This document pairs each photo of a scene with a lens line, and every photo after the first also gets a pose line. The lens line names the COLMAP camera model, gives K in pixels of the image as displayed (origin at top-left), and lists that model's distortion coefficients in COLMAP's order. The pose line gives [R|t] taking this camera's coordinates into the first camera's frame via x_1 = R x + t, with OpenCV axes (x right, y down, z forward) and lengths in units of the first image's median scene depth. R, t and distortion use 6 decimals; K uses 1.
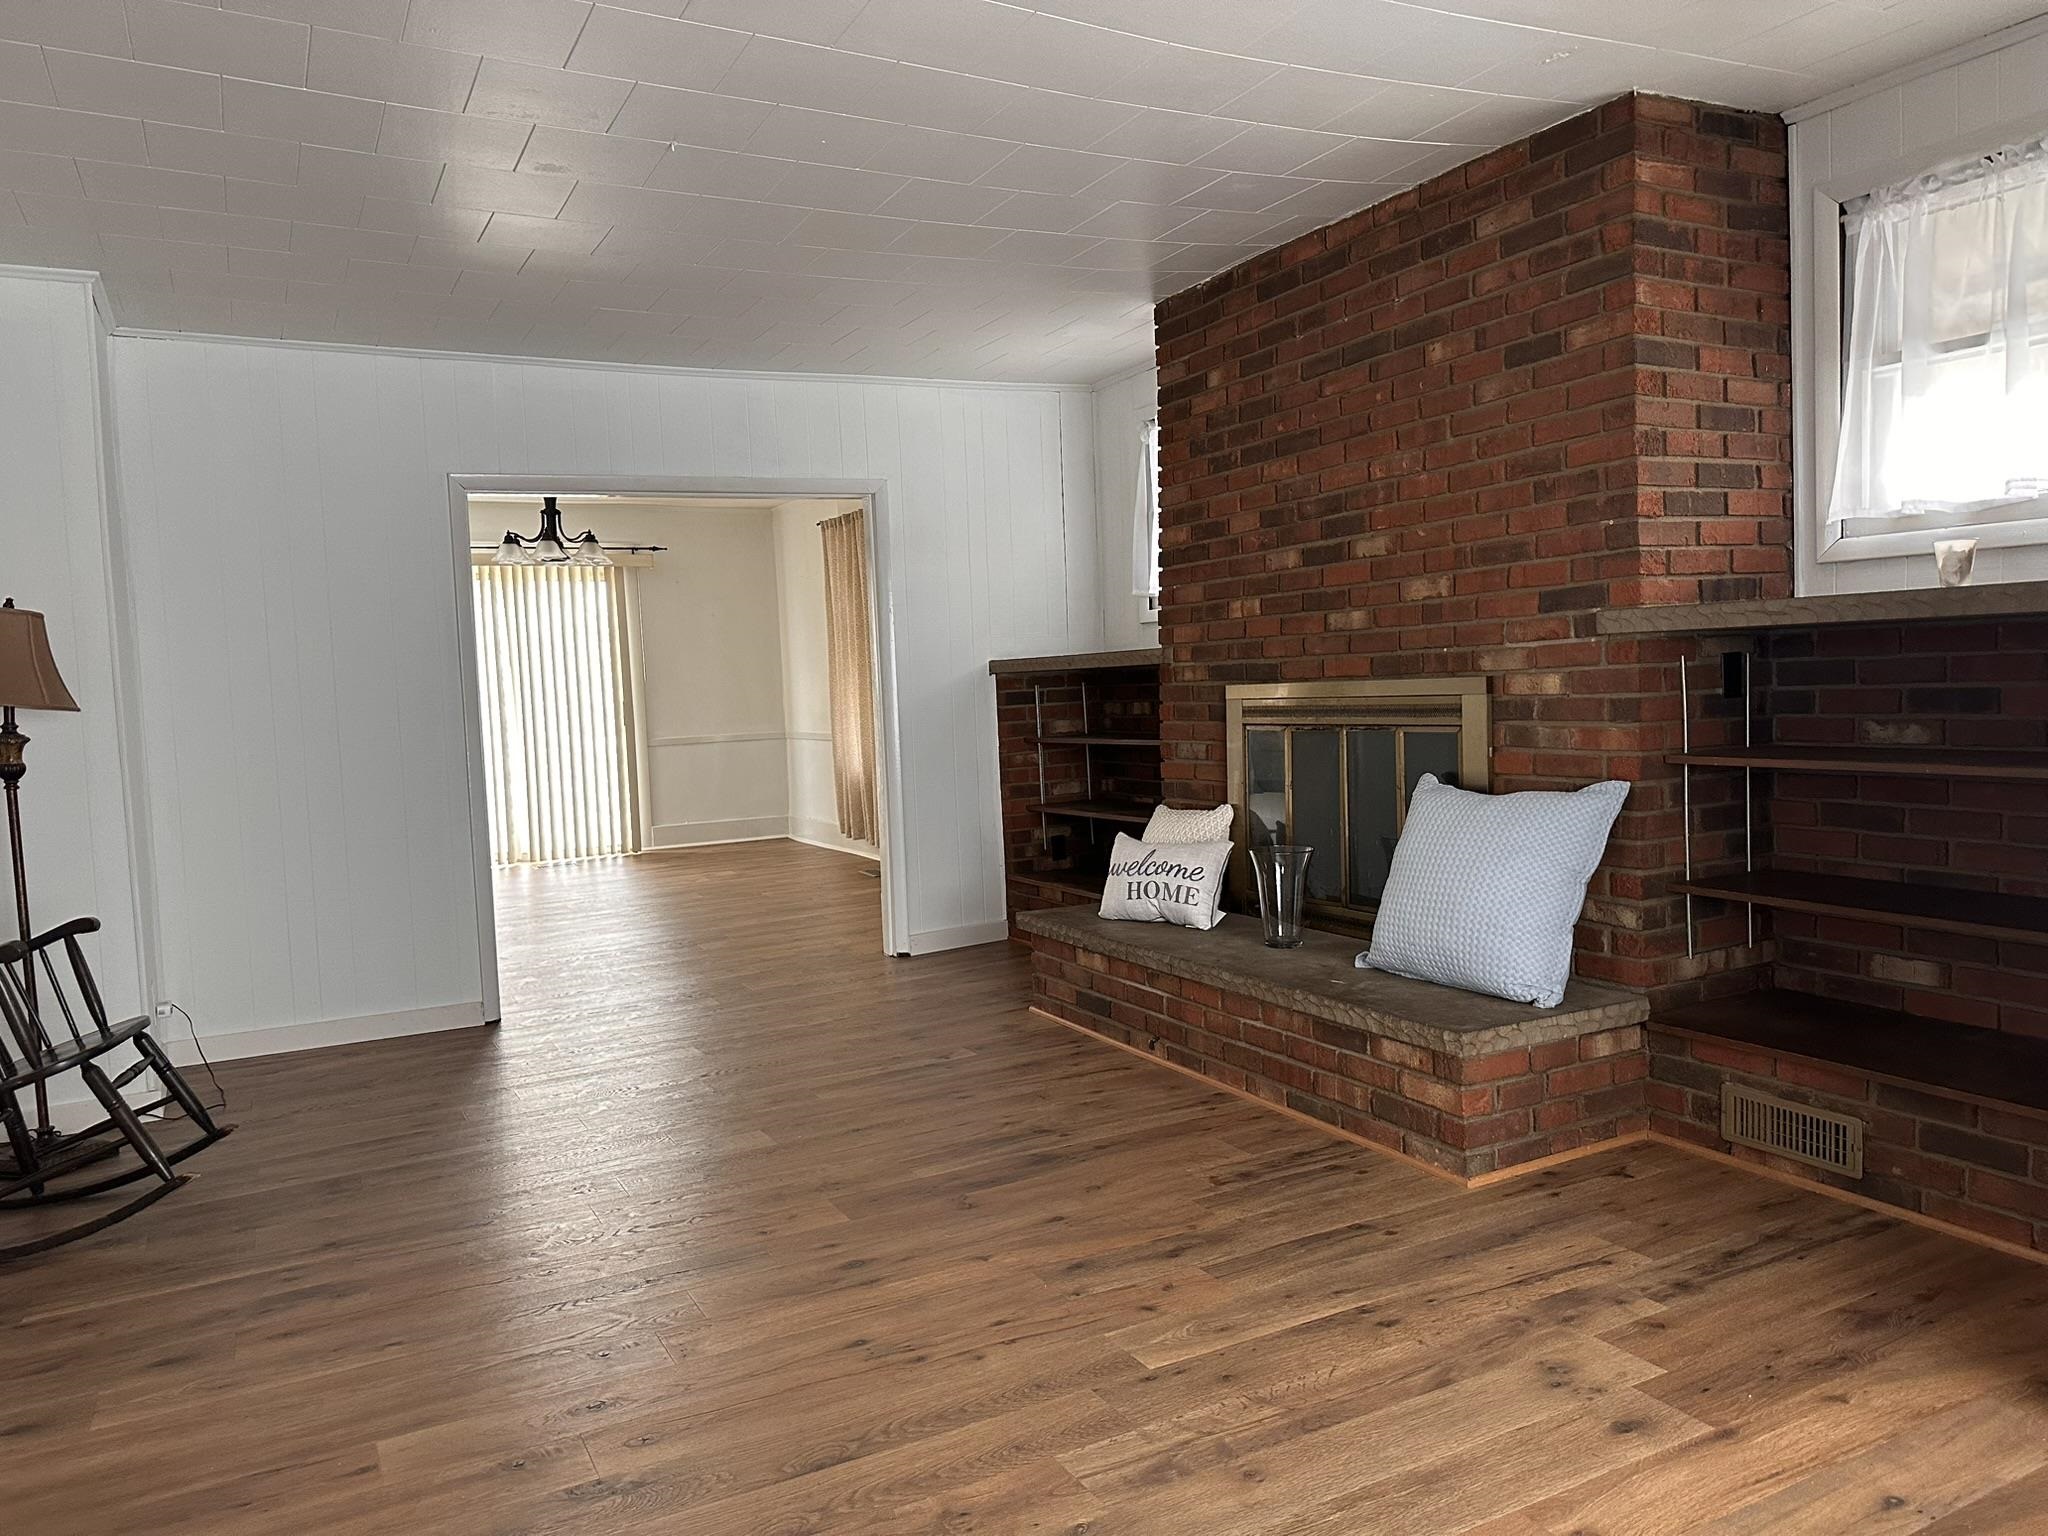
lens RADIAL K [[1442.4, 0, 1024.0], [0, 1442.4, 822.0], [0, 0, 1]] dist [-0.046162, -0.005244]
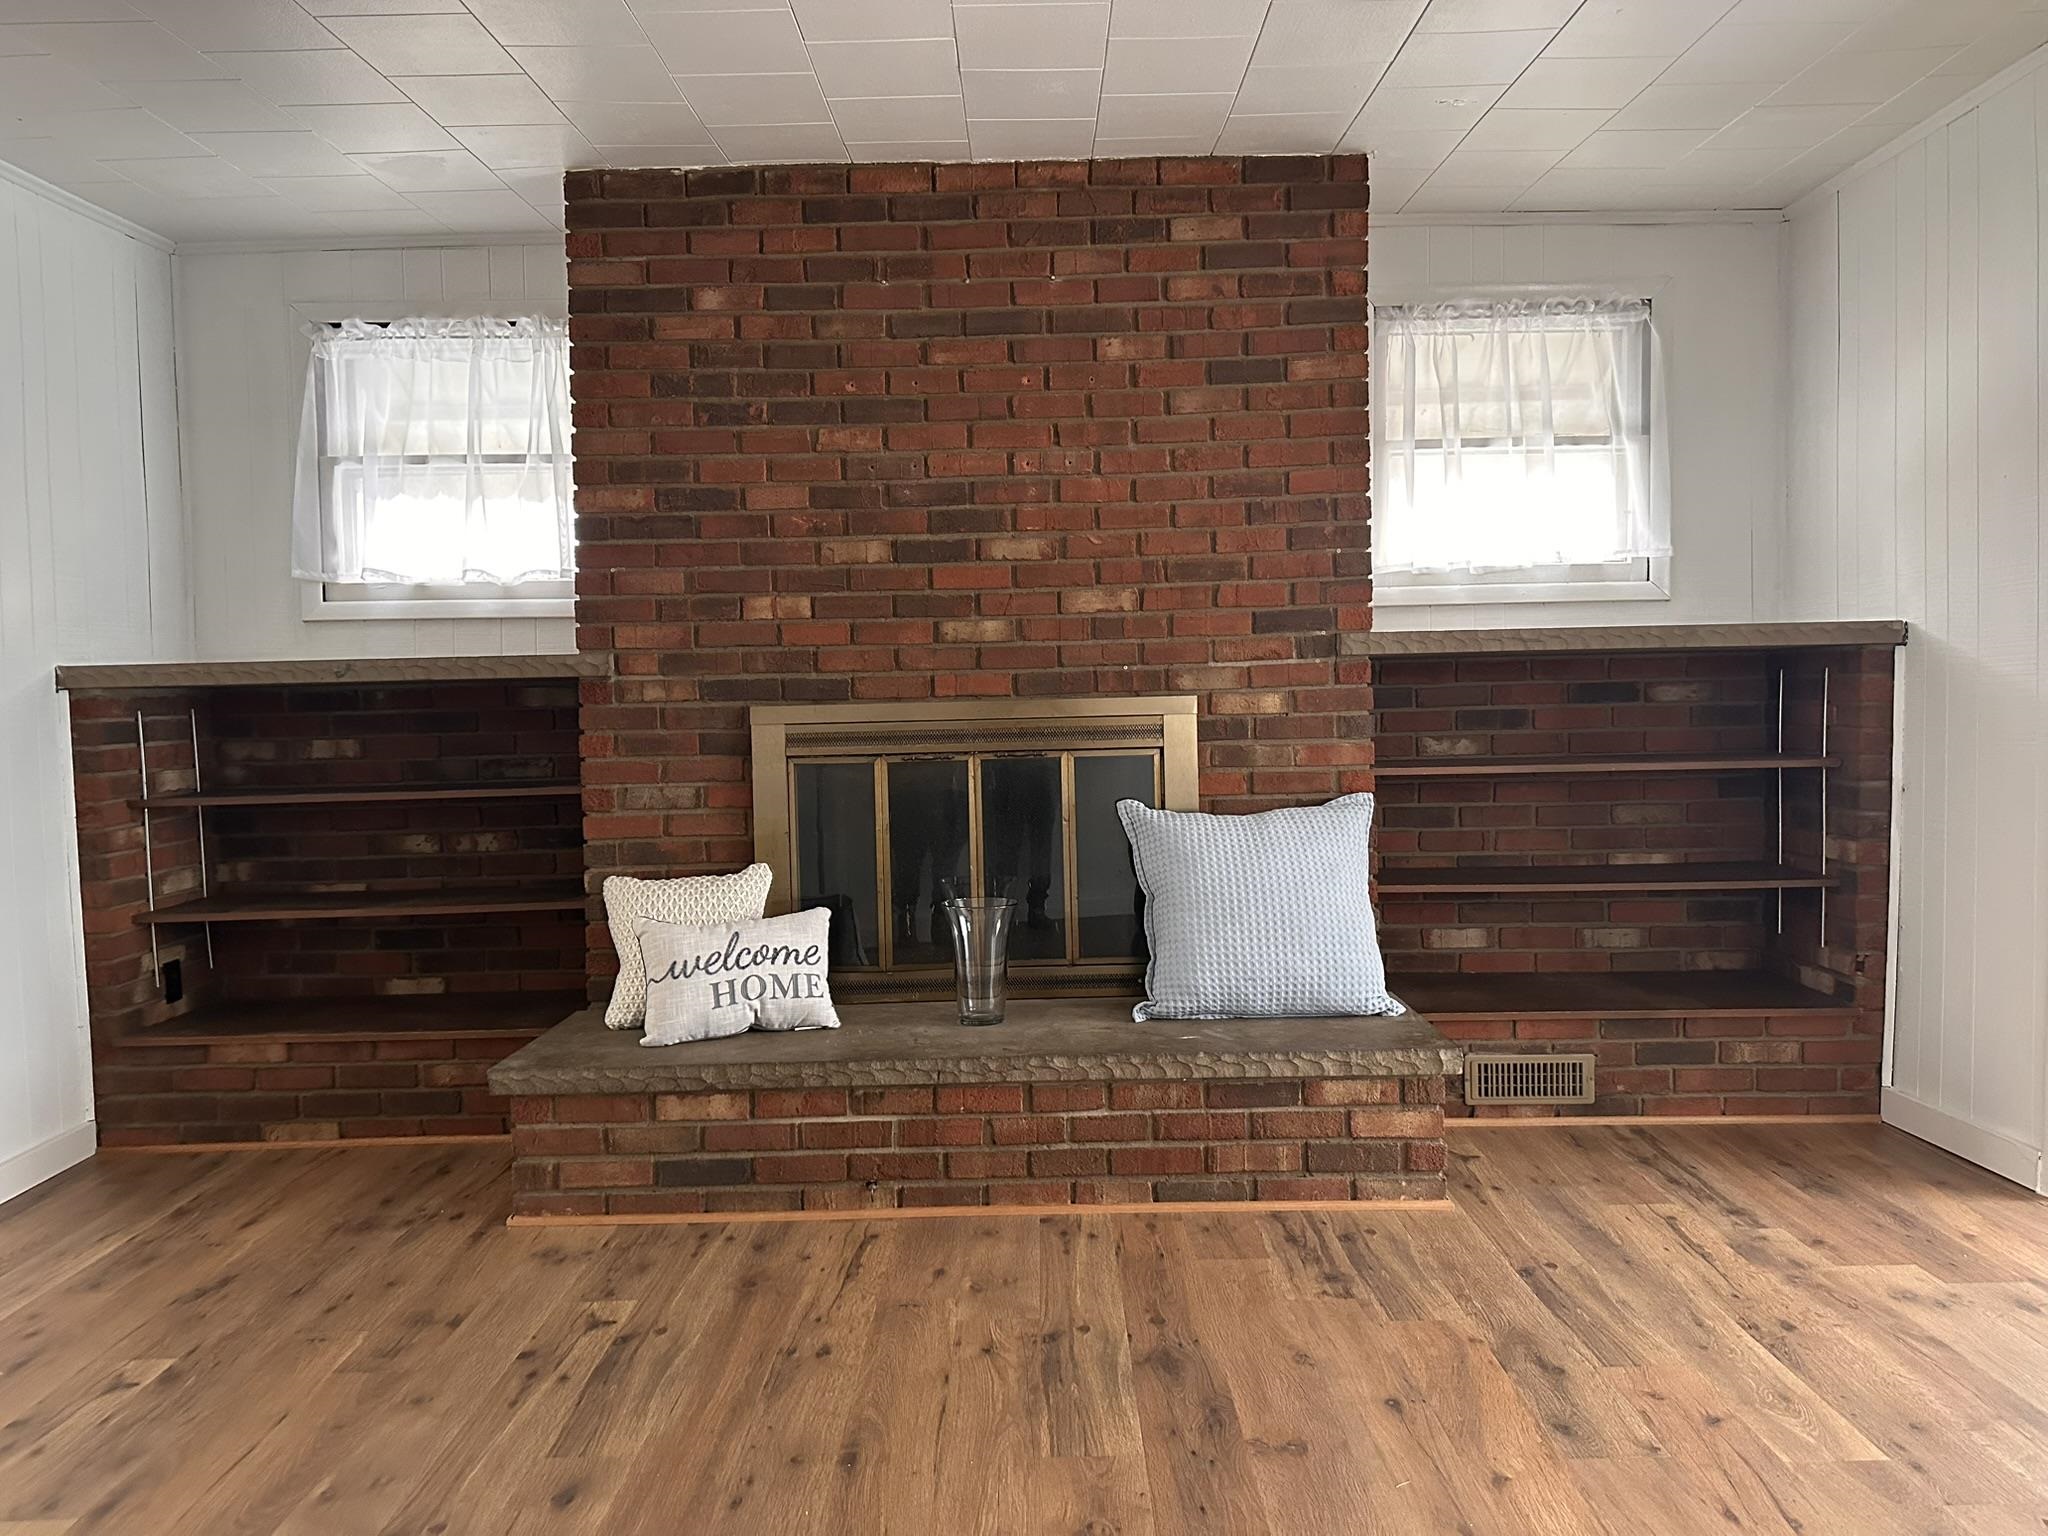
lens RADIAL K [[1446.7, 0, 1024.0], [0, 1446.7, 768.0], [0, 0, 1]] dist [0.061680, -0.070118]
pose [[0.446205, -0.010178, 0.894873, -0.595095], [0.089883, 0.995389, -0.033497, -0.030347], [-0.890406, 0.095380, 0.445062, 0.665816]]
